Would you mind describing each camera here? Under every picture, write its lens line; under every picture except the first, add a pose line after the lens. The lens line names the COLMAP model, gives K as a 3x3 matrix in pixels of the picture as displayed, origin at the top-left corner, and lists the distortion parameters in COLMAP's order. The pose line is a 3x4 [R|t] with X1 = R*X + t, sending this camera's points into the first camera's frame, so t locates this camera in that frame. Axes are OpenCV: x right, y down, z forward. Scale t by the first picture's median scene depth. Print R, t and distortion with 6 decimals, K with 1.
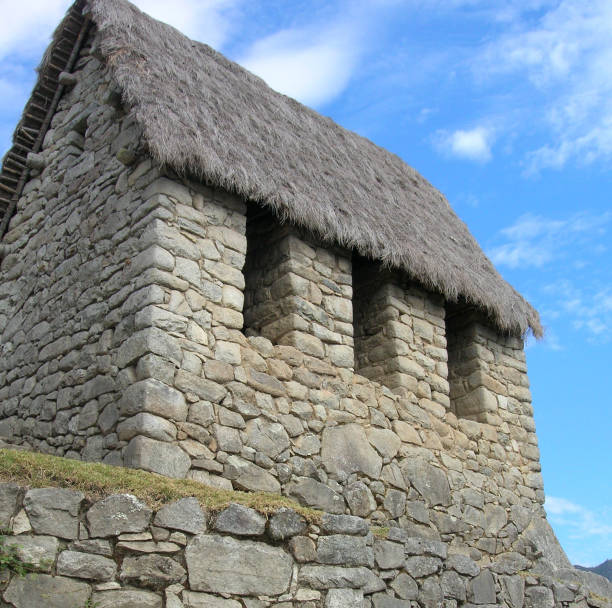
lens RADIAL K [[1045.4, 0, 315.1], [0, 1045.4, 387.7], [0, 0, 1]] dist [-0.164101, 0.000000]
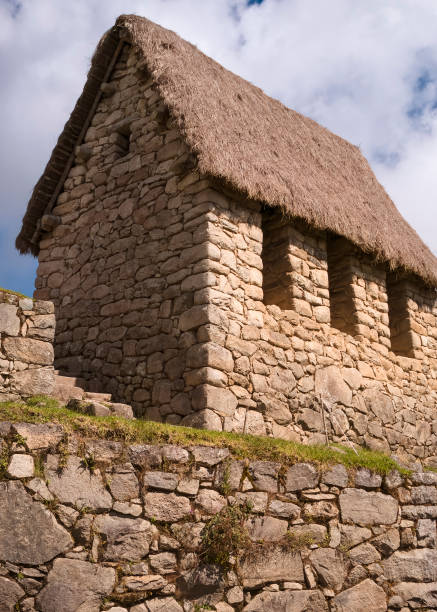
lens RADIAL K [[923.3, 0, 221.3], [0, 923.3, 304.8], [0, 0, 1]] dist [0.007434, 0.000000]
pose [[0.997978, 0.019576, 0.060476, -0.194357], [-0.022242, 0.998795, 0.043738, -0.100358], [-0.059547, -0.044995, 0.997211, -0.208903]]
